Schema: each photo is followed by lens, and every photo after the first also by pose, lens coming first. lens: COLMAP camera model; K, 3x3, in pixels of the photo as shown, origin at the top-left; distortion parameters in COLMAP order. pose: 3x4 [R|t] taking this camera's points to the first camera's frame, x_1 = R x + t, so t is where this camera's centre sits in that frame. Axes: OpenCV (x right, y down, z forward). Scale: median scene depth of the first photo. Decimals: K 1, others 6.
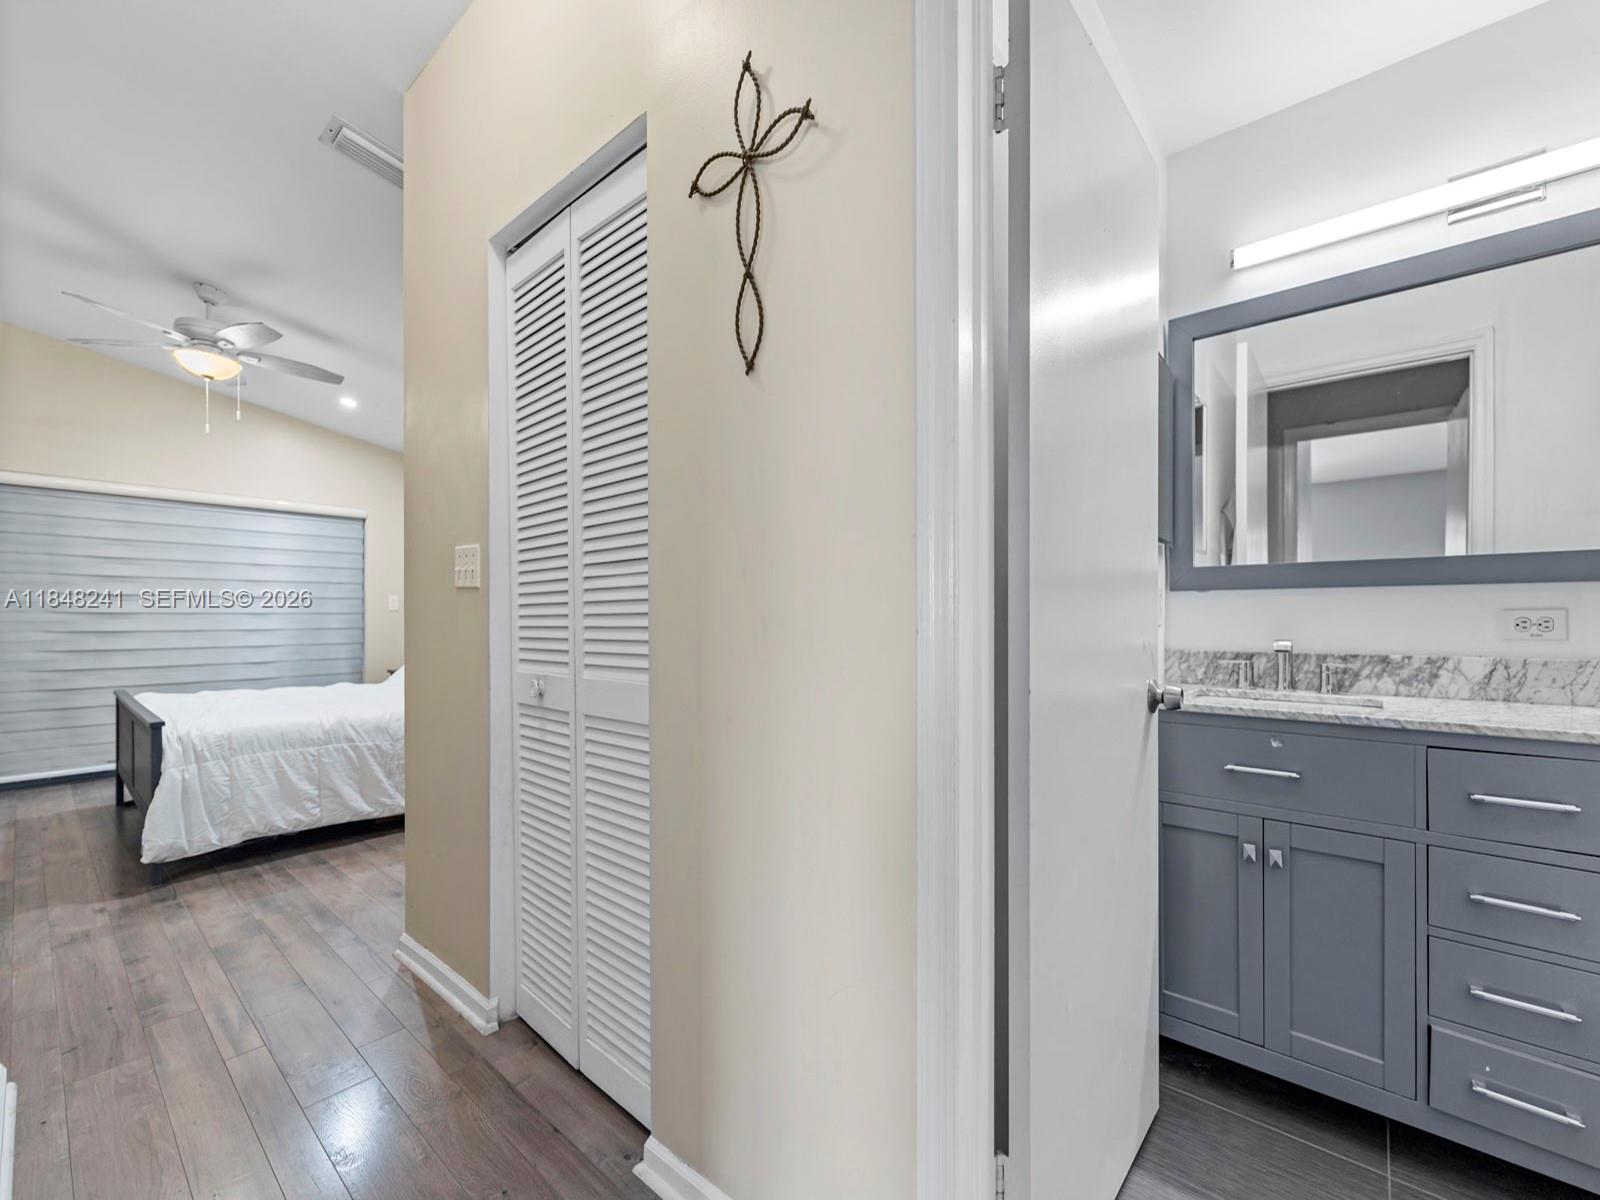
lens RADIAL K [[657.6, 0, 790.3], [0, 657.6, 614.3], [0, 0, 1]] dist [-0.000646, -0.000832]
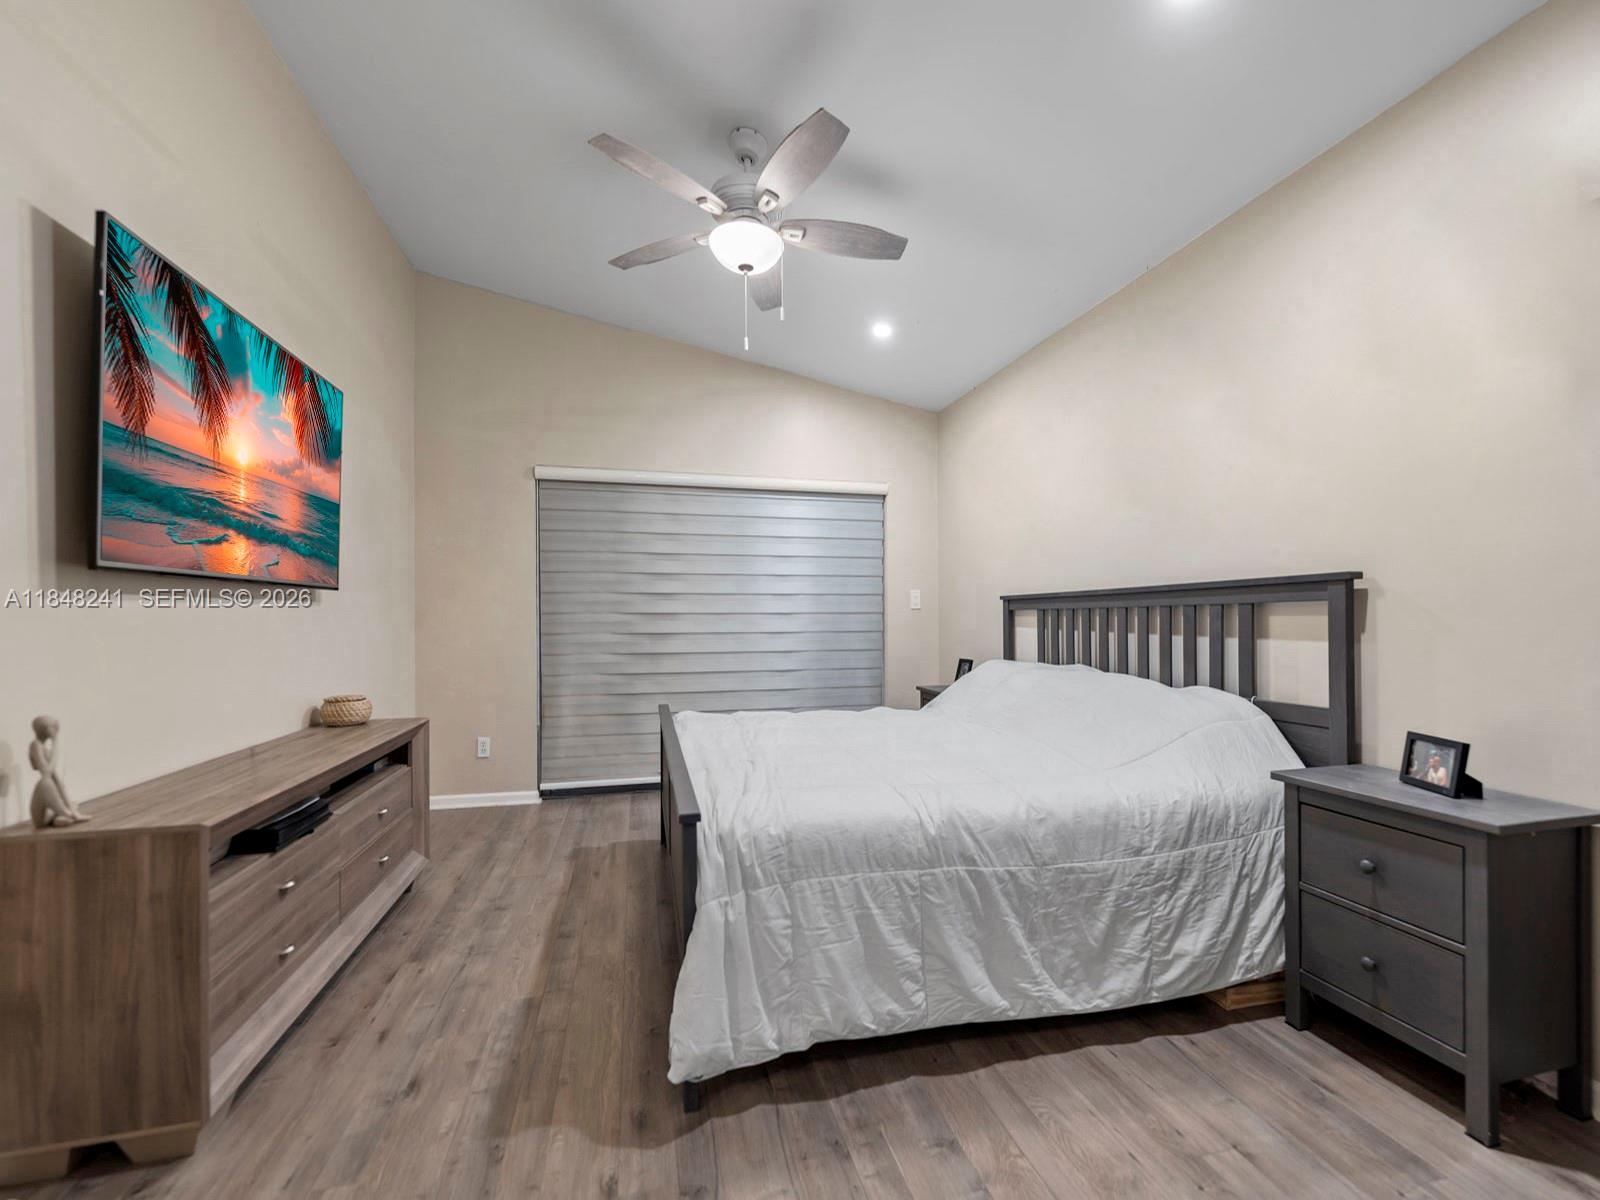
lens RADIAL K [[657.6, 0, 802.9], [0, 657.6, 610.5], [0, 0, 1]] dist [-0.000646, -0.000832]
pose [[0.818593, -0.008268, -0.574315, -0.513199], [0.005112, 0.999962, -0.007110, 0.001176], [0.574352, 0.002884, 0.818604, 0.543187]]
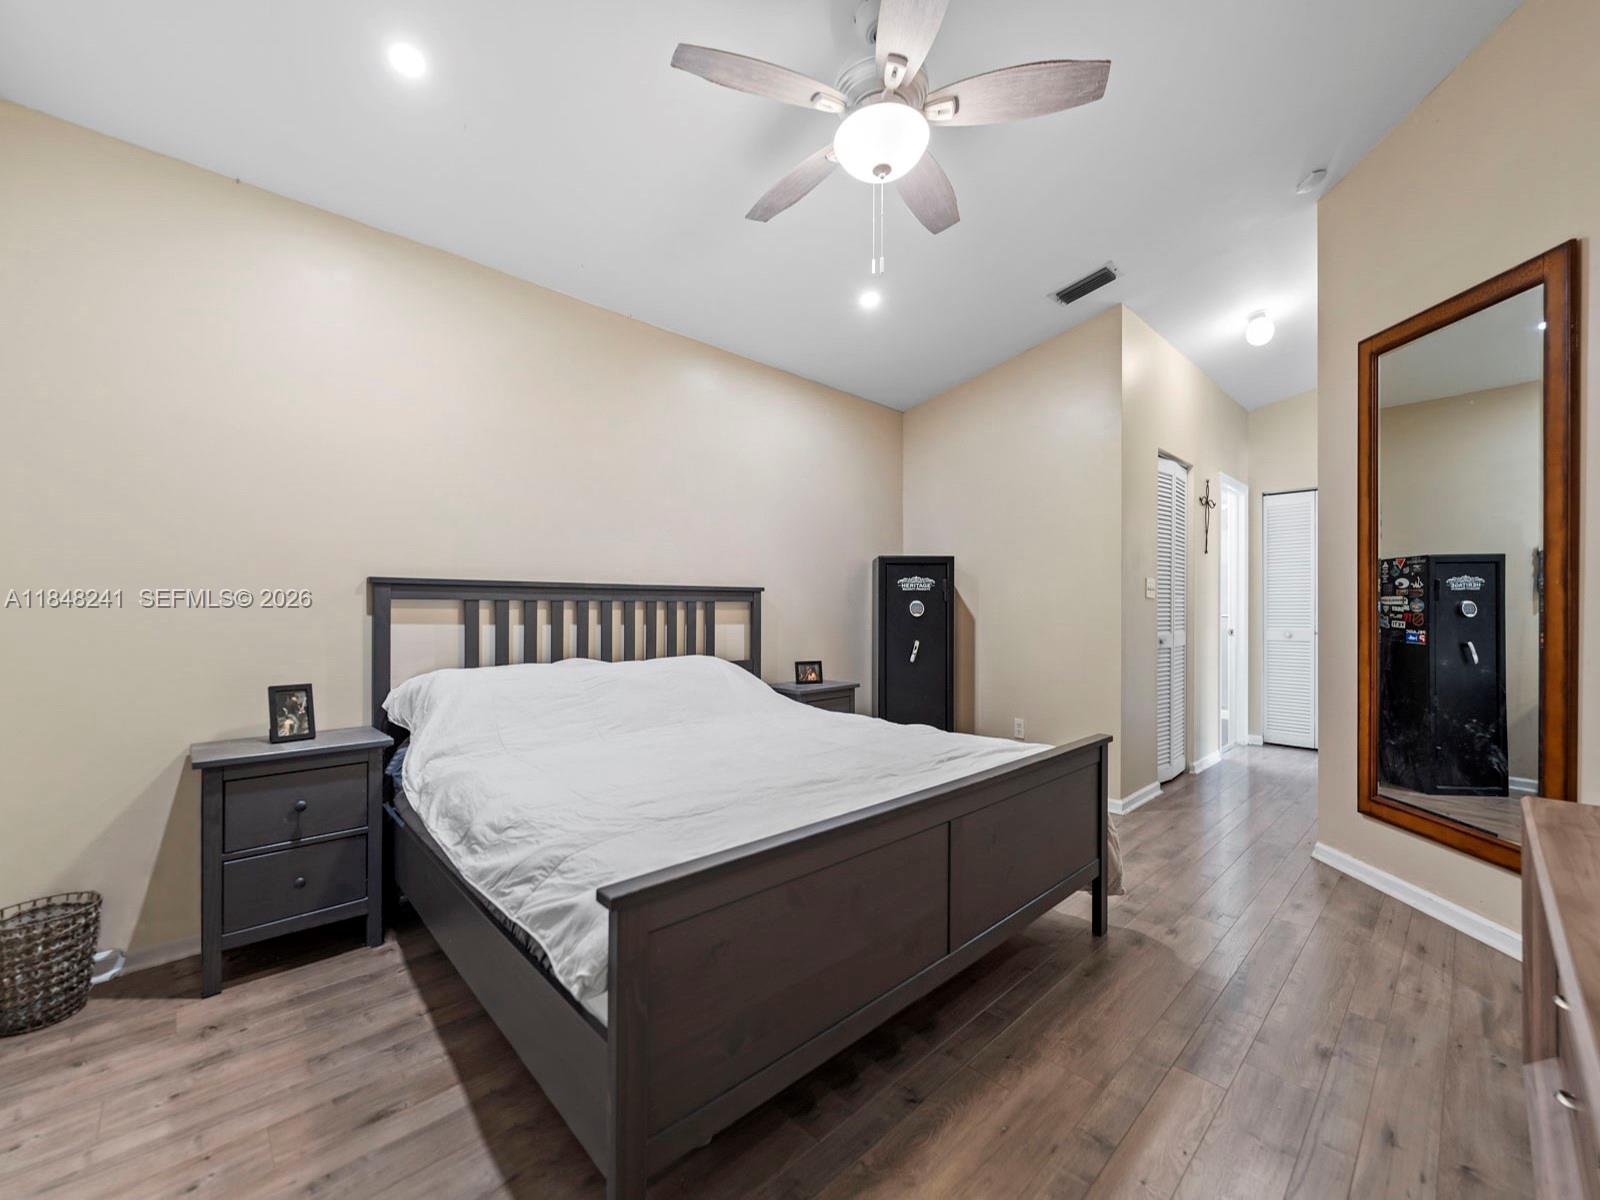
lens RADIAL K [[657.6, 0, 801.3], [0, 657.6, 608.1], [0, 0, 1]] dist [-0.000646, -0.000832]
pose [[0.088626, 0.005724, 0.996048, -1.462345], [-0.004626, 0.999975, -0.005335, 0.006376], [-0.996054, -0.004134, 0.088651, 1.072540]]
